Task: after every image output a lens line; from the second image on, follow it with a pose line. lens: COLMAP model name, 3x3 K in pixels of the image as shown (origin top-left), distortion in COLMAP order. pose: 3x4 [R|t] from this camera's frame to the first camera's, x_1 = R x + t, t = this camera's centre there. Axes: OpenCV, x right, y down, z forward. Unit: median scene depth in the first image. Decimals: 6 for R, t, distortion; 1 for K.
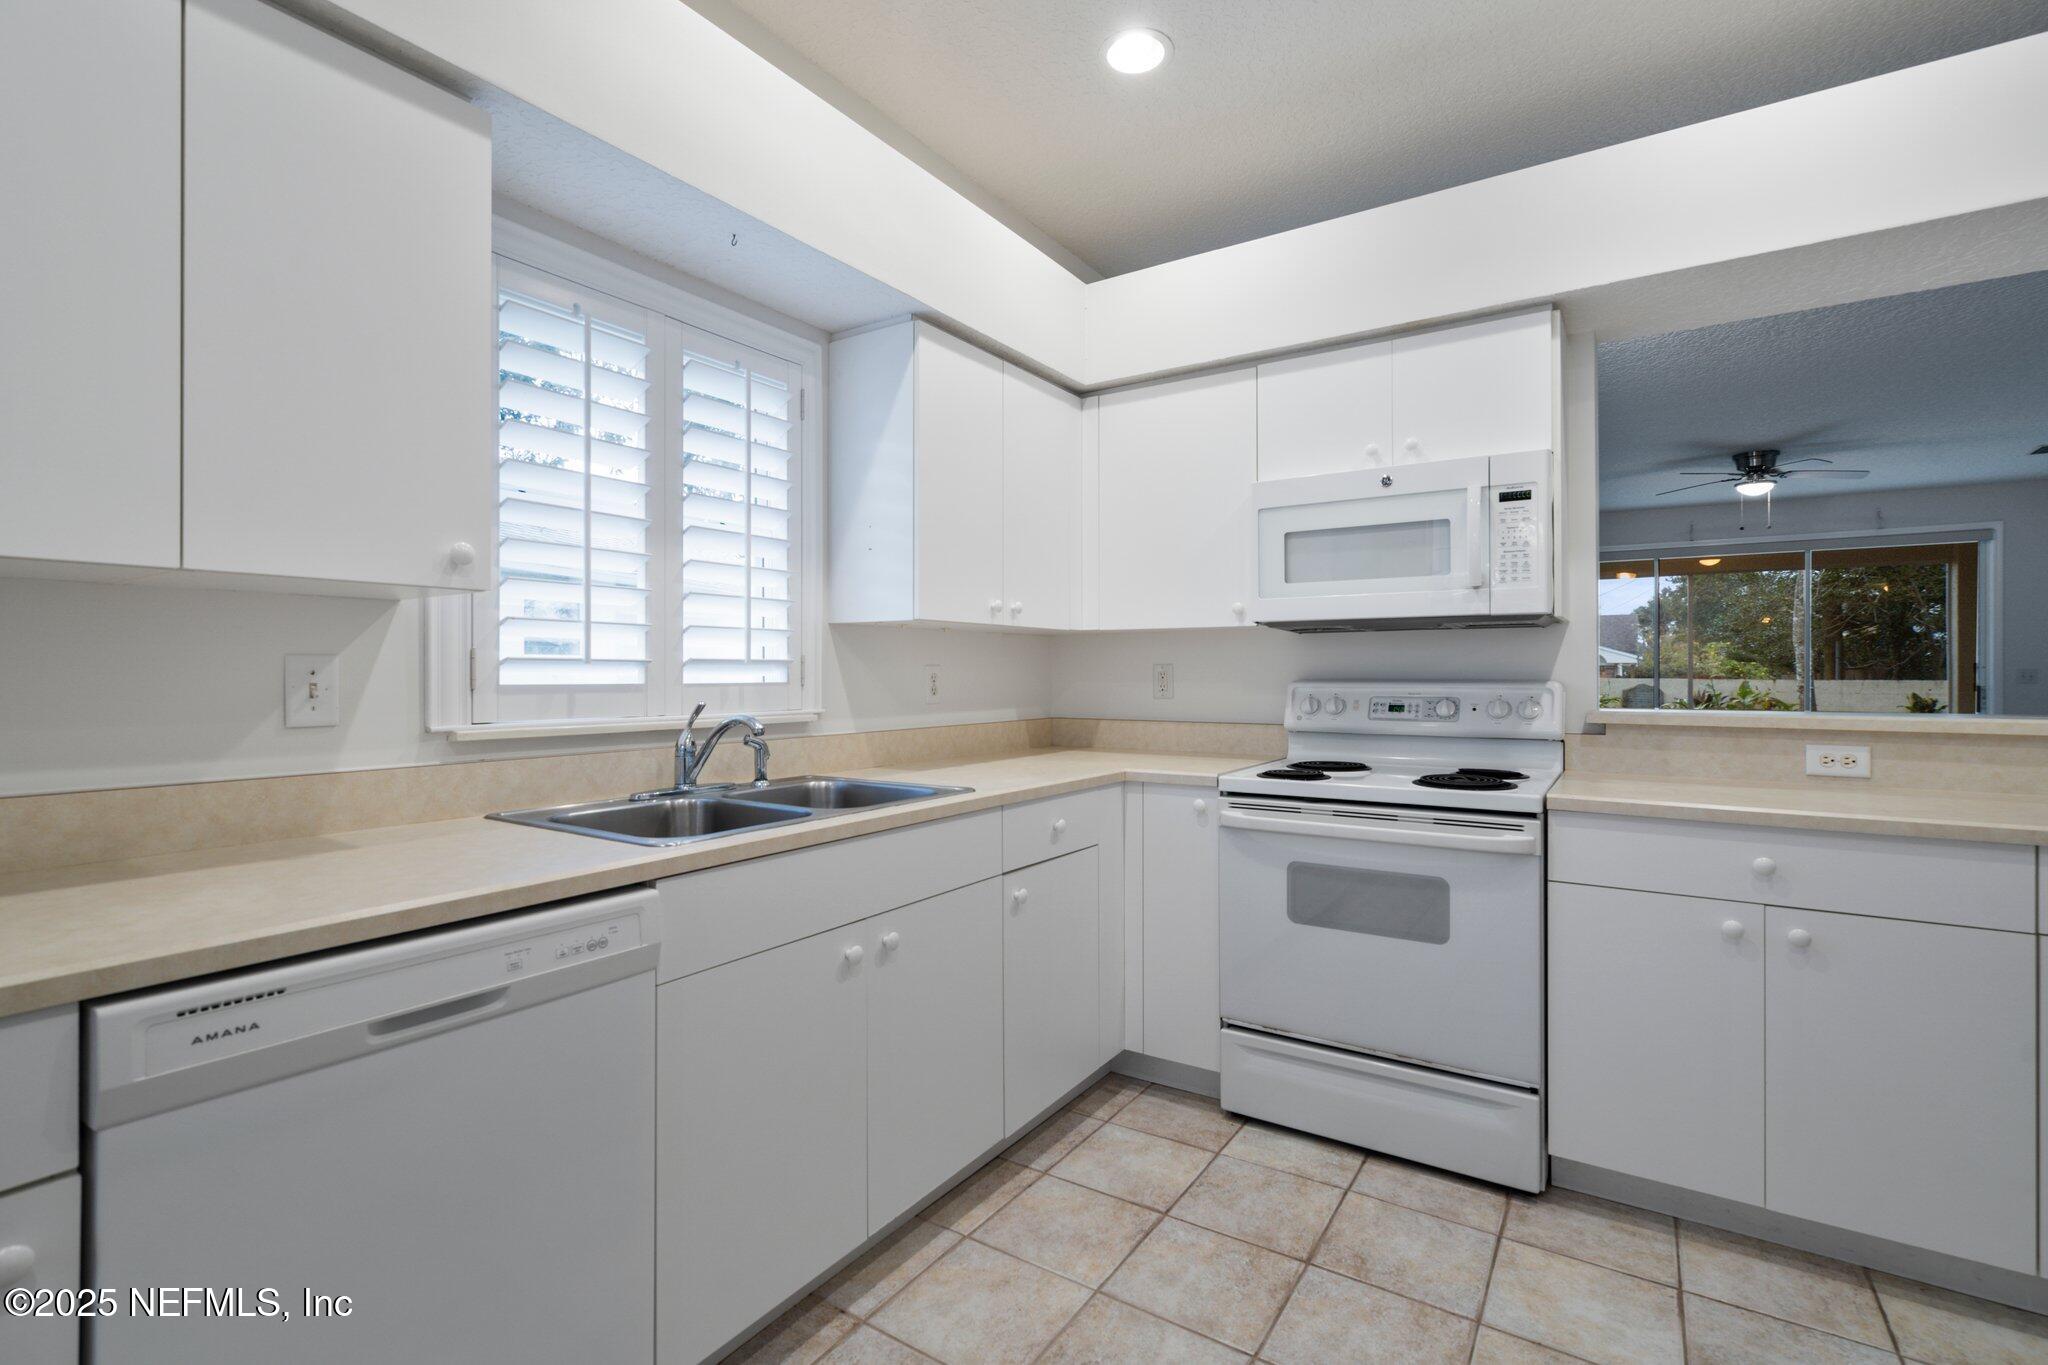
lens RADIAL K [[940.1, 0, 1017.7], [0, 940.1, 670.6], [0, 0, 1]] dist [-0.001026, 0.000434]
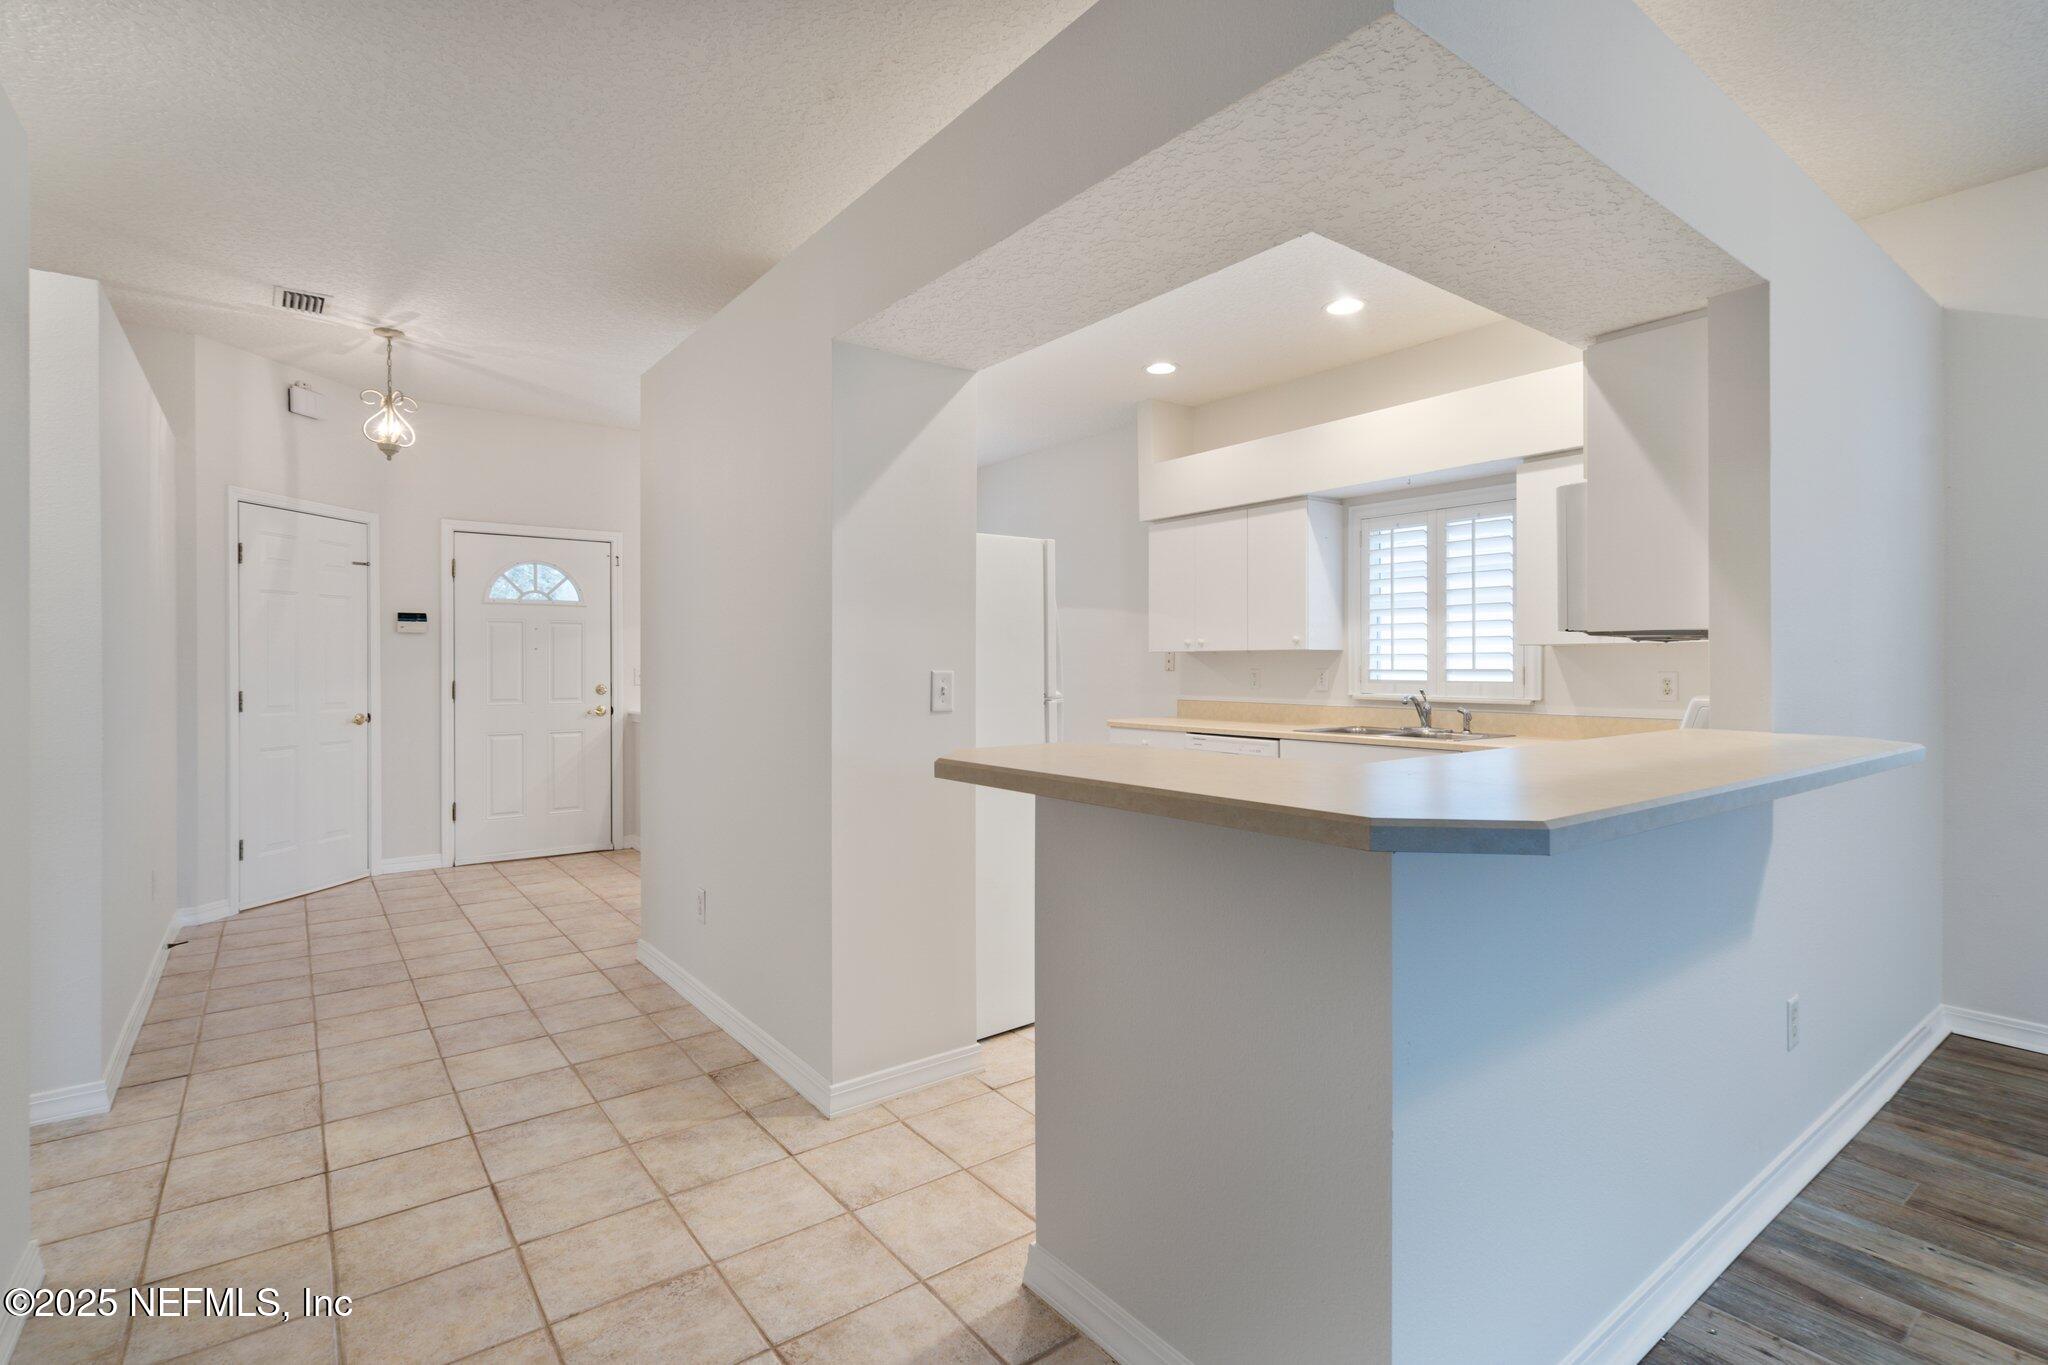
lens RADIAL K [[962.2, 0, 1016.5], [0, 962.2, 666.5], [0, 0, 1]] dist [0.003461, 0.000714]
pose [[-0.335683, 0.002345, -0.941972, 1.820621], [0.002794, 0.999995, 0.001494, -0.021953], [0.941971, -0.002131, -0.335688, 0.749191]]
